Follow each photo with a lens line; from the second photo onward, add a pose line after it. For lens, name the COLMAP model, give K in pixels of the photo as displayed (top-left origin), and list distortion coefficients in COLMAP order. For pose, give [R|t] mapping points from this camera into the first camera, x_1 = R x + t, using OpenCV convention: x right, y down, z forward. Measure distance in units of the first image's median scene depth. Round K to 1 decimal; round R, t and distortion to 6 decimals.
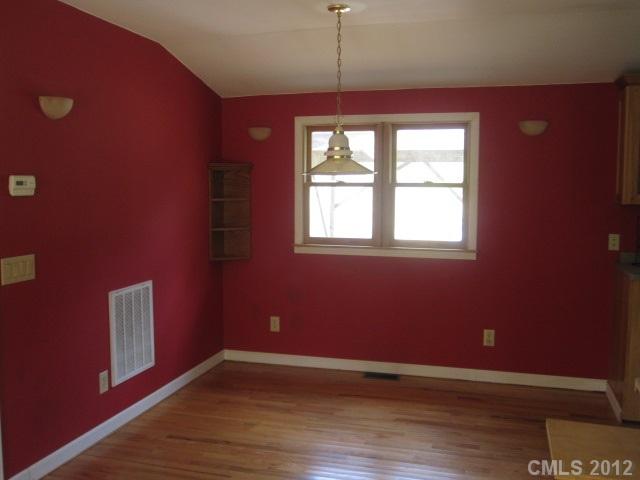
lens RADIAL K [[649.0, 0, 323.3], [0, 649.0, 244.4], [0, 0, 1]] dist [-0.015733, 0.000000]
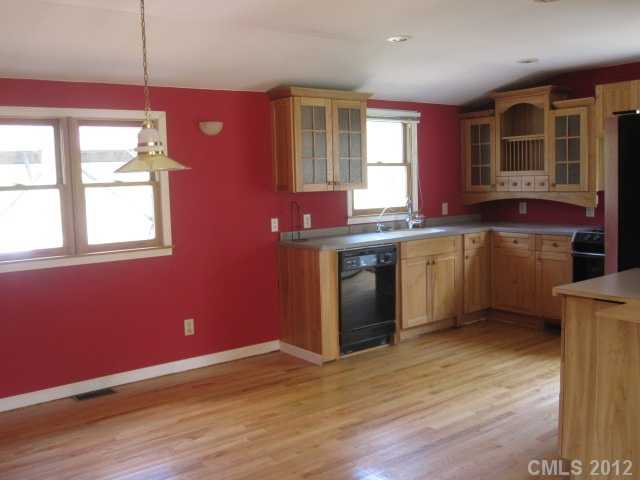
lens RADIAL K [[649.0, 0, 323.8], [0, 649.0, 237.6], [0, 0, 1]] dist [-0.015733, 0.000000]
pose [[0.602344, -0.101140, 0.791803, -0.432783], [0.113358, 0.992726, 0.040570, -0.017808], [-0.790147, 0.065320, 0.609427, 0.181061]]
